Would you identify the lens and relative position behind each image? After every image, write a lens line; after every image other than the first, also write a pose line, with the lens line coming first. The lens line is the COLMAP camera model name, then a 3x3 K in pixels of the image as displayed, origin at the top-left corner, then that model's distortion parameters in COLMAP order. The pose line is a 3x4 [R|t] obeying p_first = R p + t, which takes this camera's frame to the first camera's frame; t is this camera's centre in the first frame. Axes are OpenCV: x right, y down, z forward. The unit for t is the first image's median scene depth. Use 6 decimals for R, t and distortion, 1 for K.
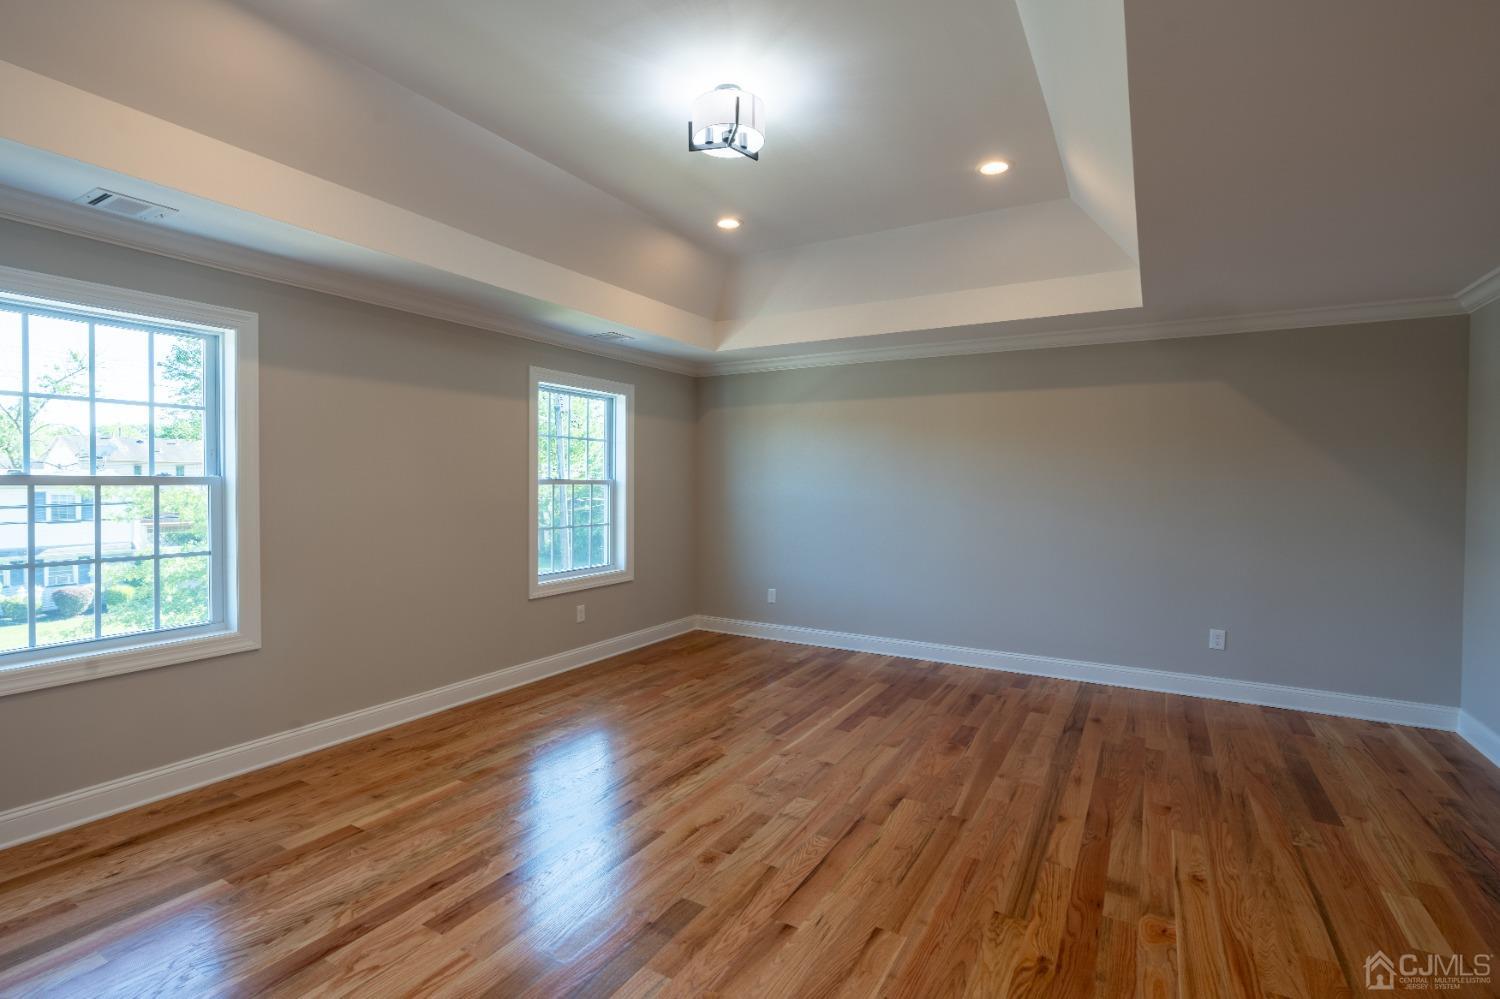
lens RADIAL K [[701.3, 0, 744.4], [0, 701.3, 494.0], [0, 0, 1]] dist [-0.002242, 0.000731]
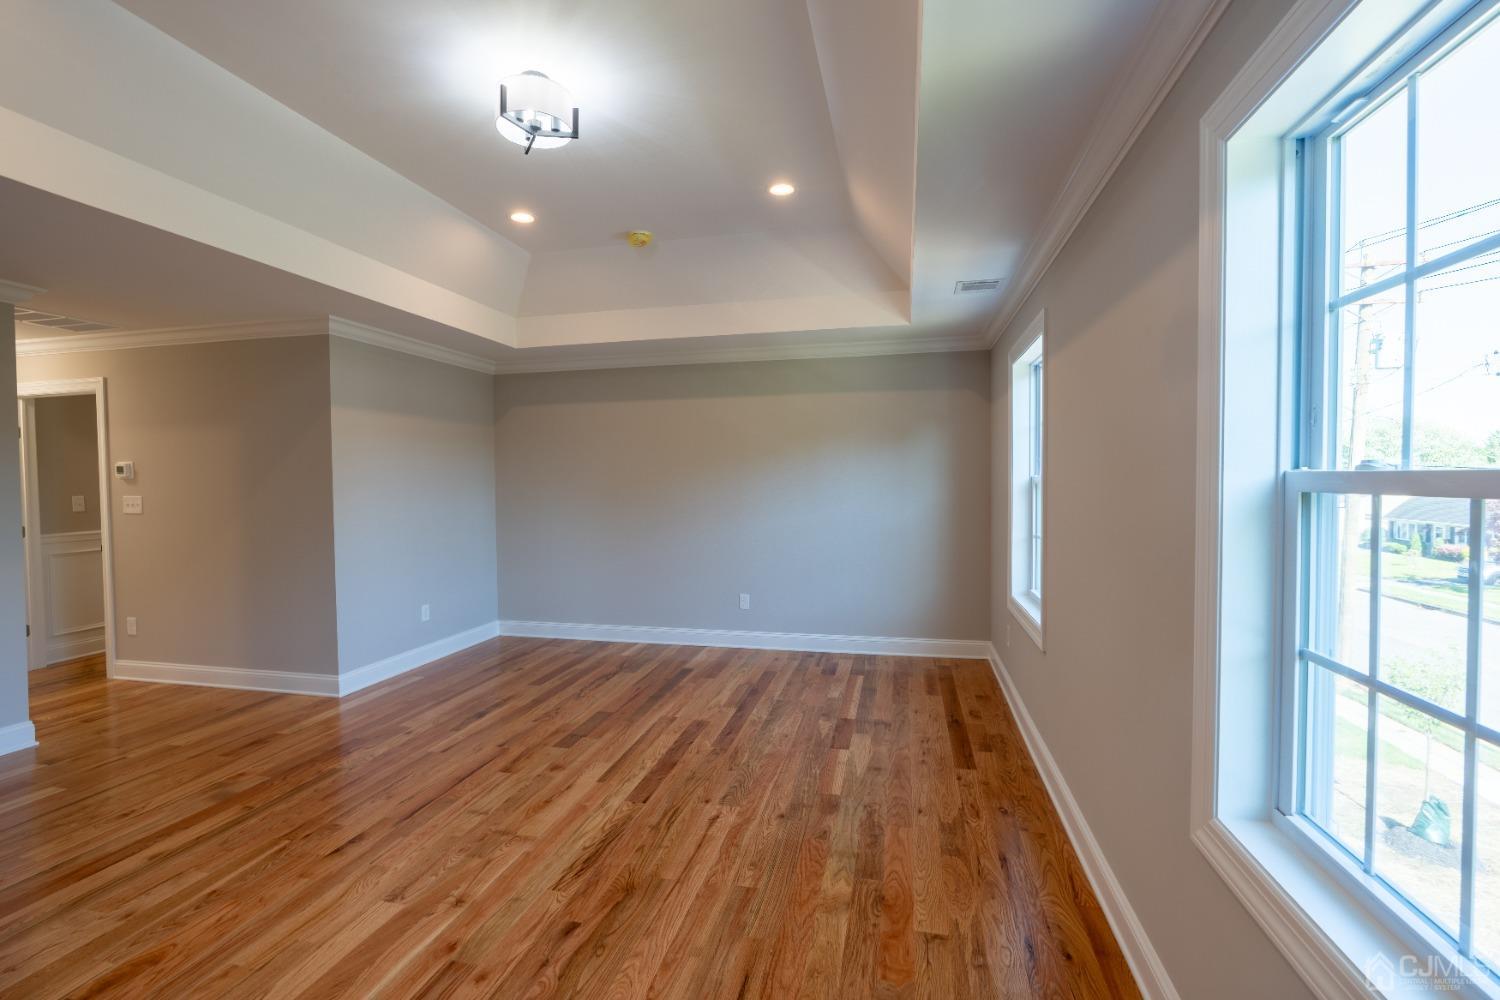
lens RADIAL K [[675.5, 0, 745.8], [0, 675.5, 495.0], [0, 0, 1]] dist [0.000967, 0.000362]
pose [[-0.955860, 0.008291, -0.293706, -0.014767], [-0.002791, 0.999300, 0.037294, -0.023529], [0.293810, 0.036467, -0.955168, 1.304965]]
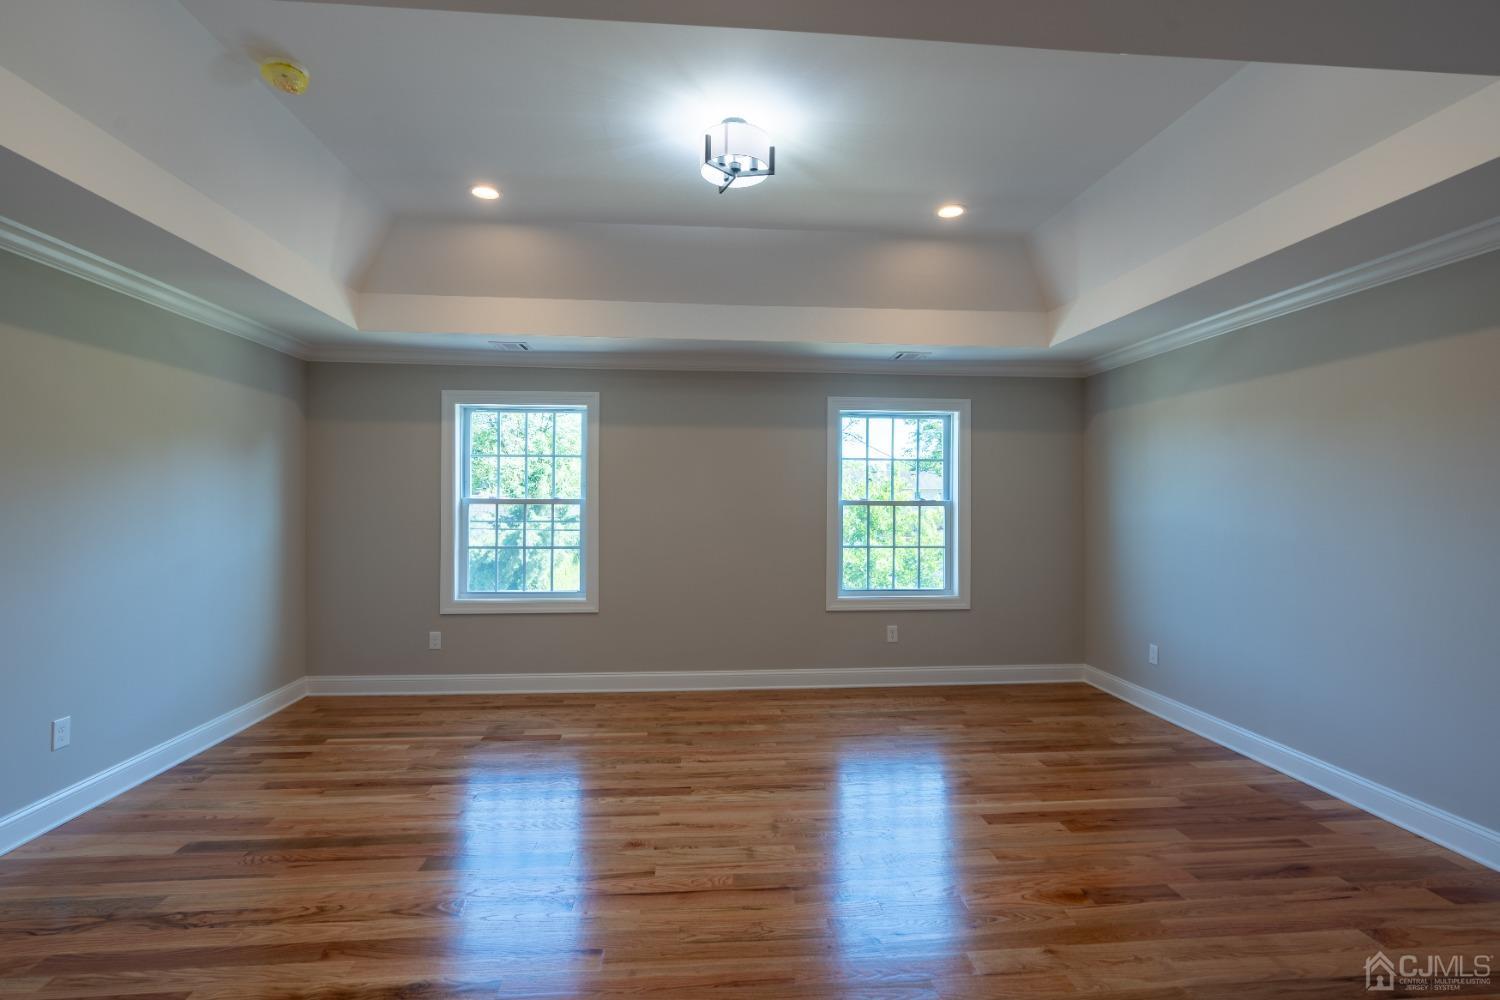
lens RADIAL K [[701.3, 0, 744.4], [0, 701.3, 494.5], [0, 0, 1]] dist [-0.002242, 0.000731]
pose [[0.578240, -0.011551, -0.815785, 0.539609], [-0.014405, 0.999599, -0.024365, -0.001560], [0.815740, 0.025840, 0.577842, 0.277577]]
